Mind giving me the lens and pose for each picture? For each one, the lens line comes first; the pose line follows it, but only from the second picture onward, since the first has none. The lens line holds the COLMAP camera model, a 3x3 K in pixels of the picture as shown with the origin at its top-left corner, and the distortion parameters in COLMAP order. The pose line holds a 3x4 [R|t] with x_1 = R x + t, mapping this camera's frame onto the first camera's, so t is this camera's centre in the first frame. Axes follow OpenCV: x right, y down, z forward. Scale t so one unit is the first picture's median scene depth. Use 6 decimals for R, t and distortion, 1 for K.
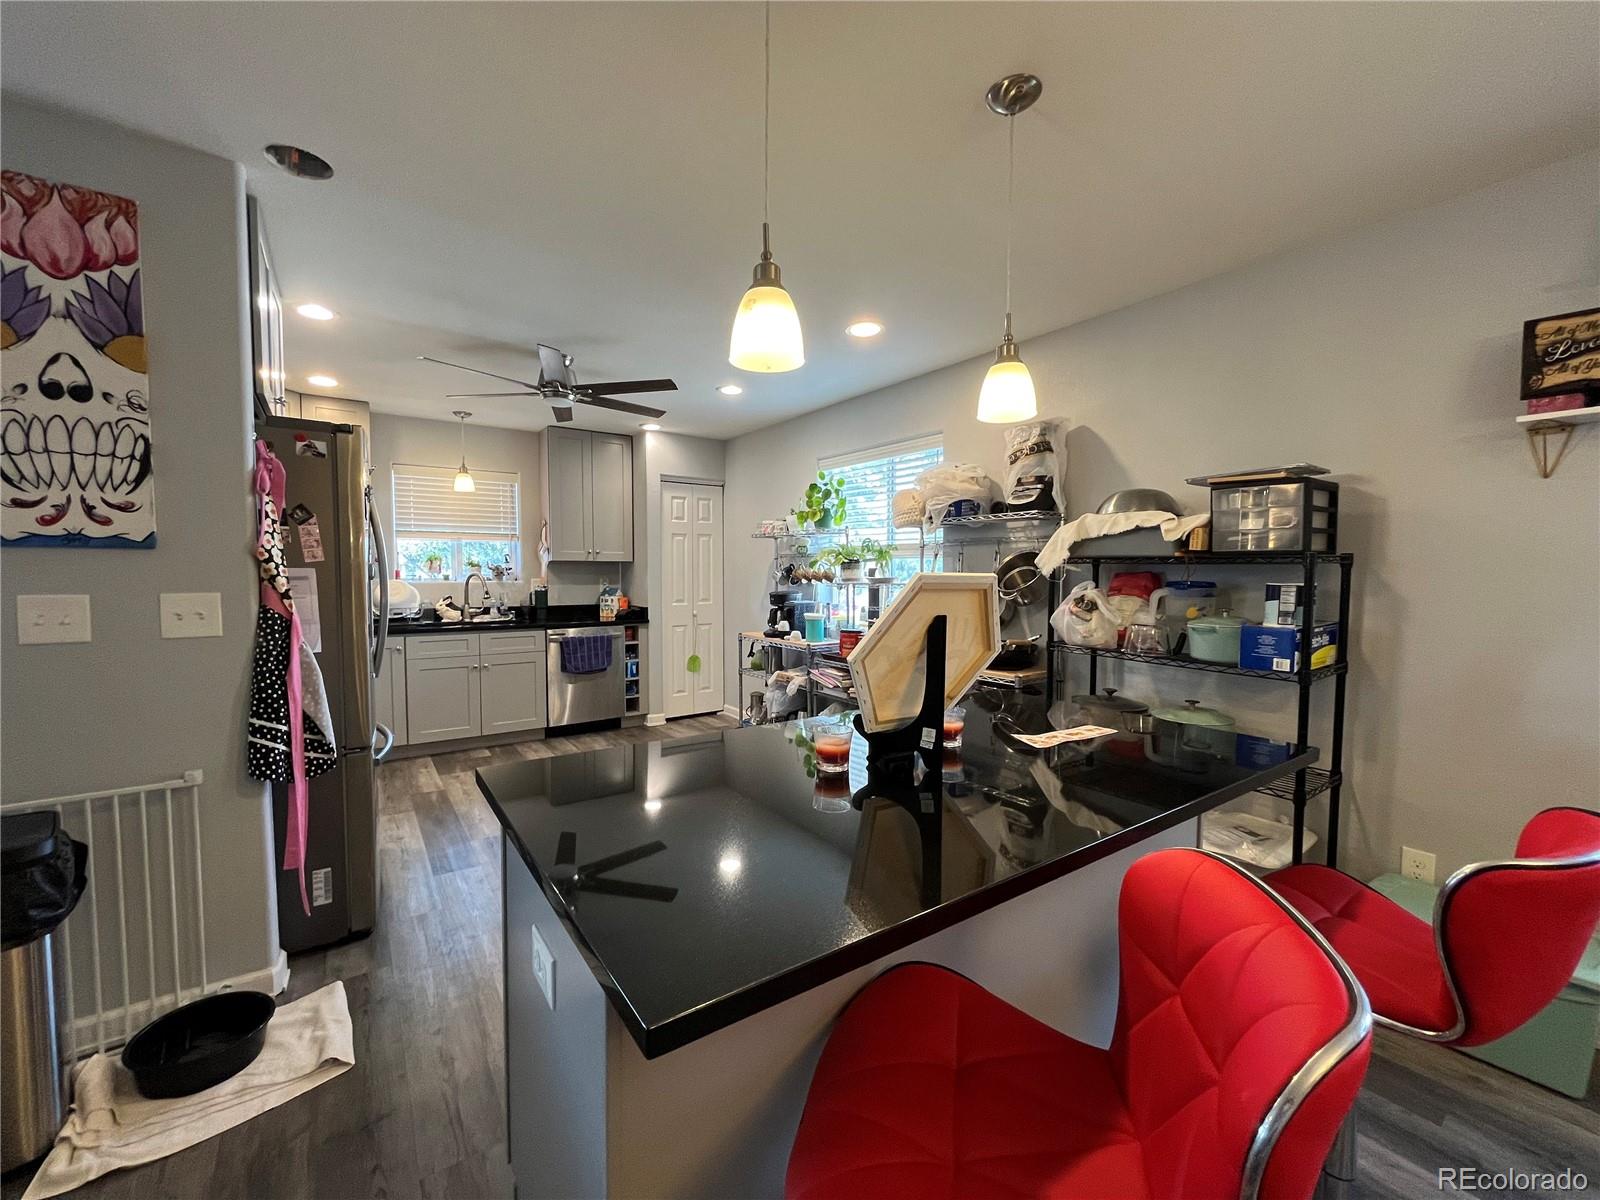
lens RADIAL K [[644.3, 0, 801.5], [0, 644.3, 605.4], [0, 0, 1]] dist [-0.002934, 0.000594]
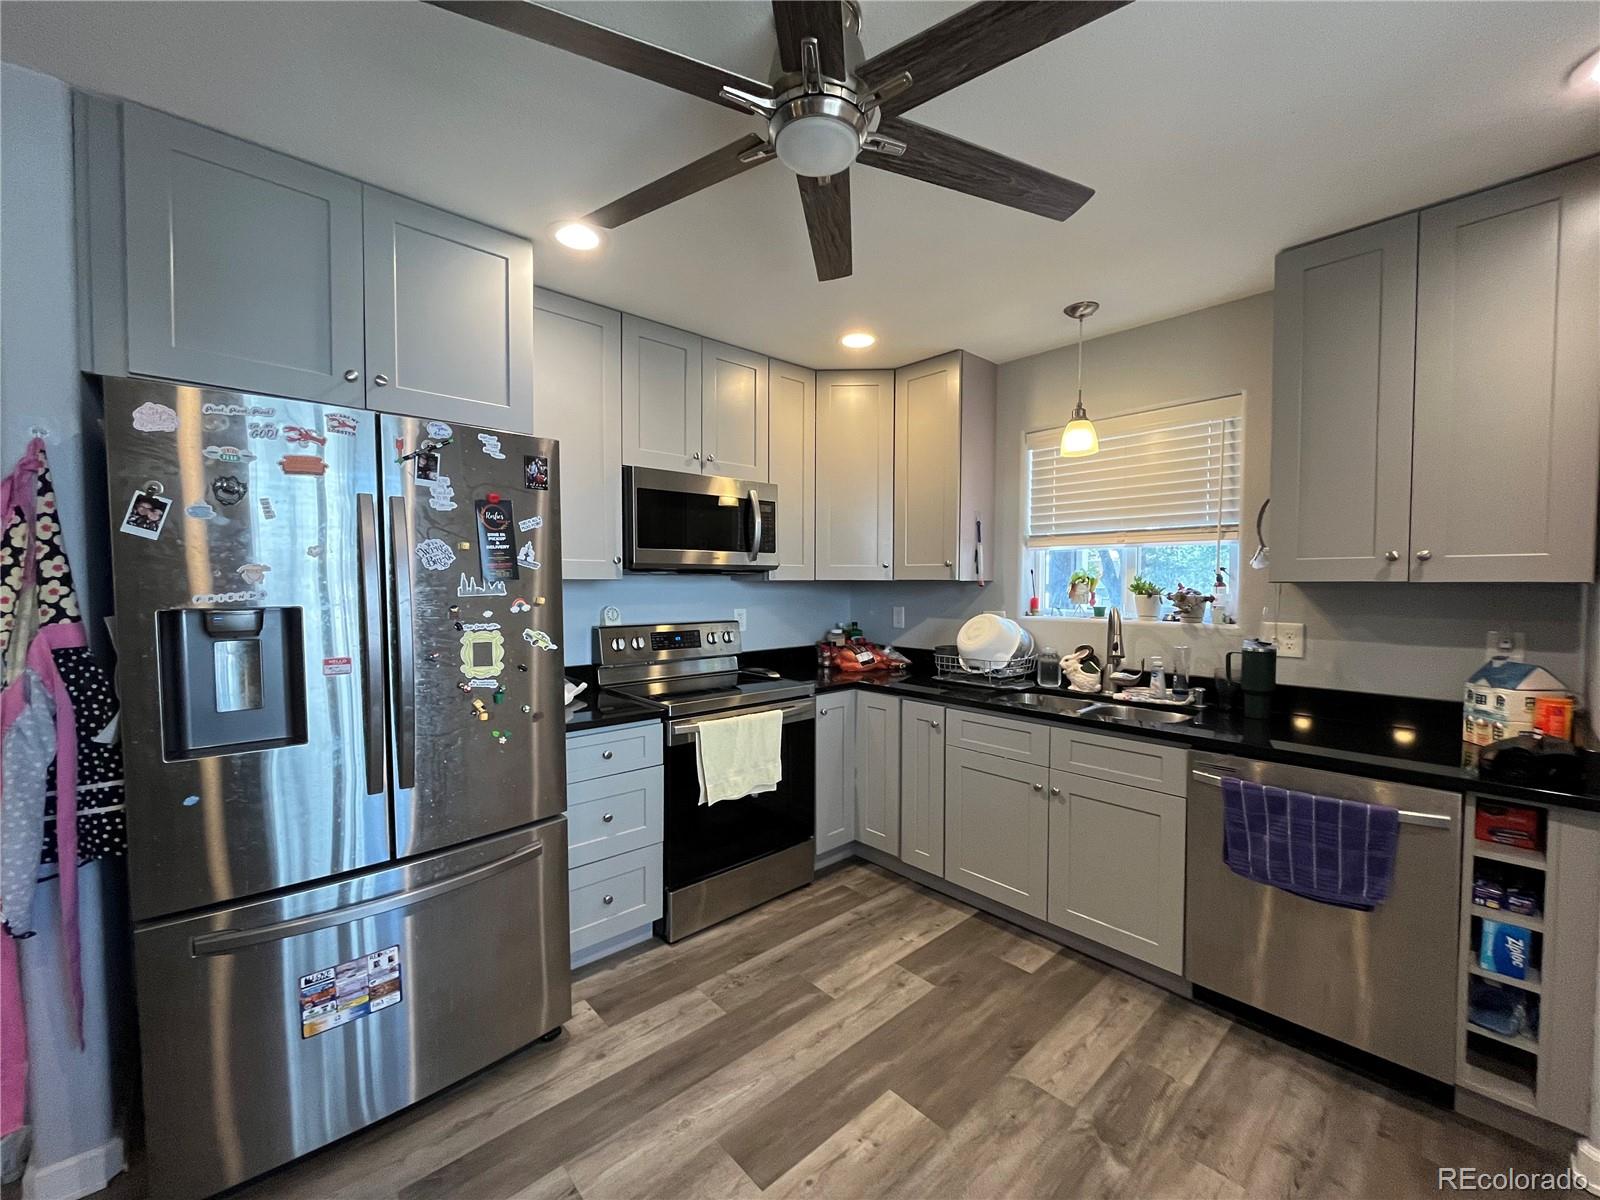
lens RADIAL K [[644.3, 0, 796.9], [0, 644.3, 605.0], [0, 0, 1]] dist [-0.002934, 0.000594]
pose [[0.113007, 0.034202, -0.993005, -0.013292], [-0.052253, 0.998229, 0.028436, -0.053551], [0.992219, 0.048674, 0.114594, 0.692663]]
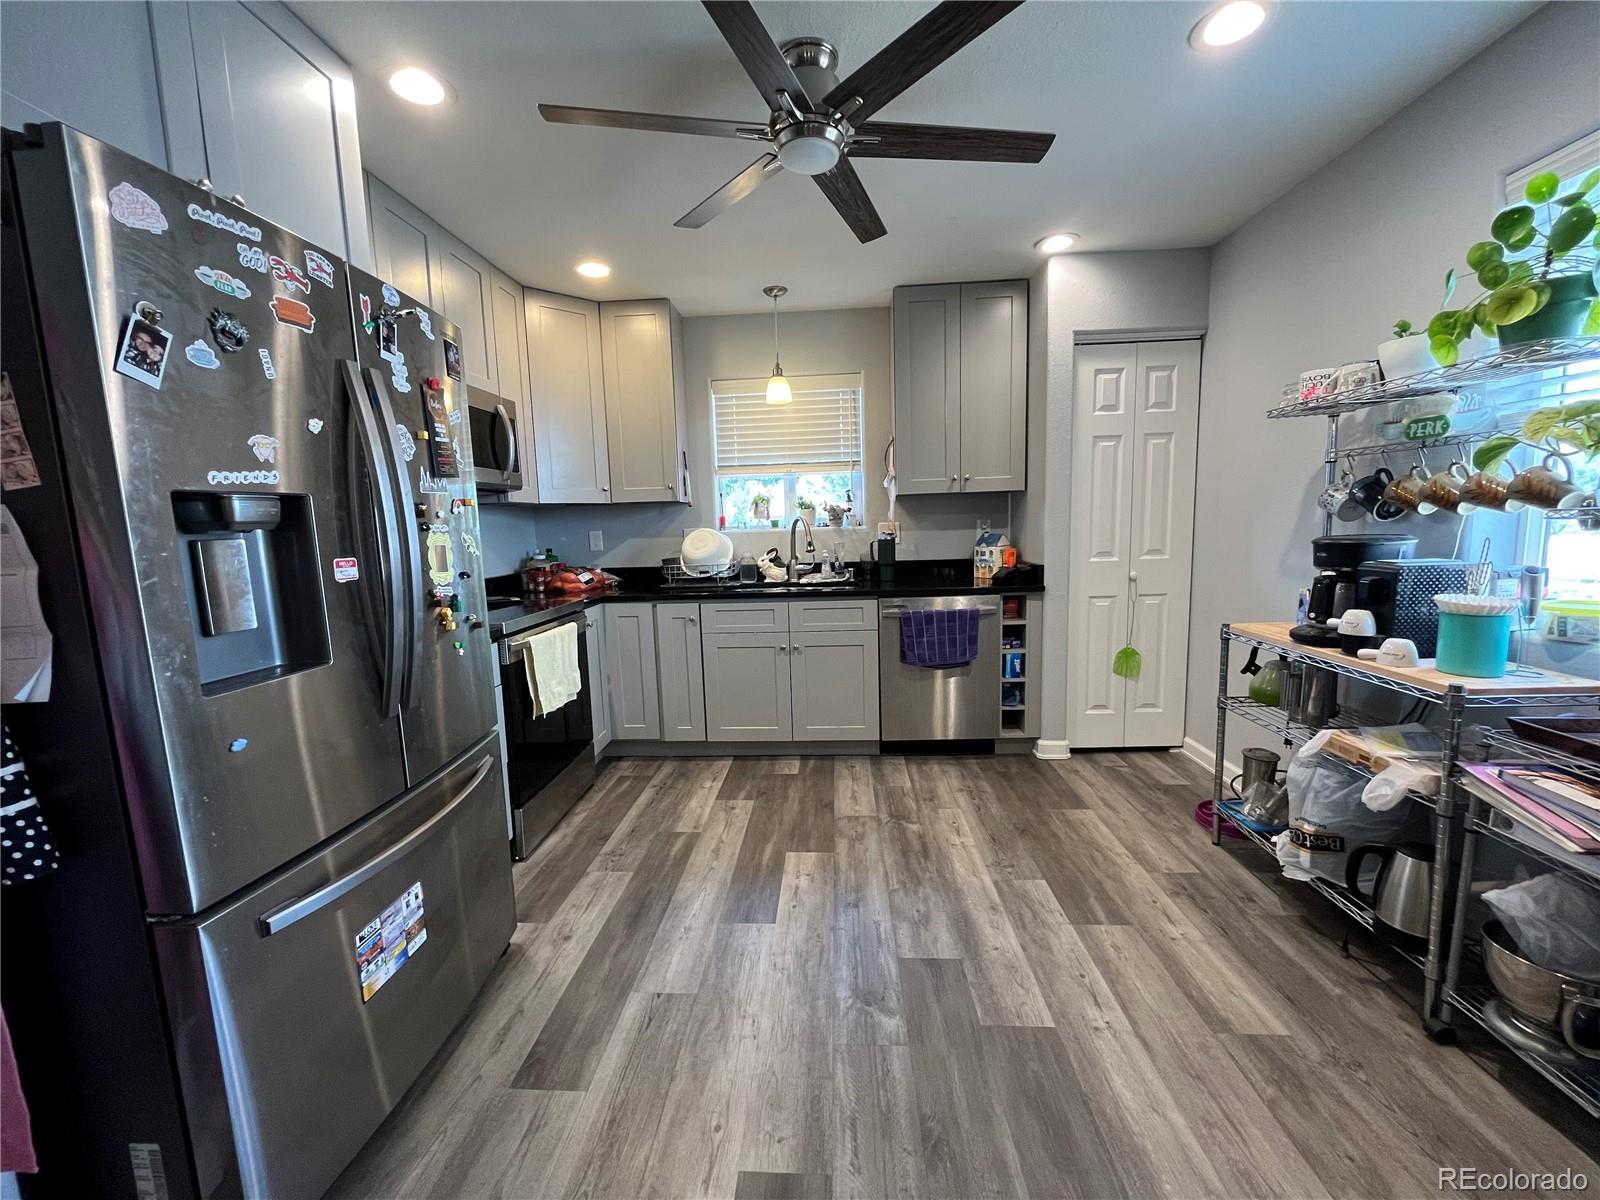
lens RADIAL K [[644.3, 0, 792.8], [0, 644.3, 606.1], [0, 0, 1]] dist [-0.002934, 0.000594]
pose [[0.773494, 0.053658, -0.631529, -0.042588], [0.000916, 0.996314, 0.085773, -0.011672], [0.633803, -0.066923, 0.770594, 0.426653]]
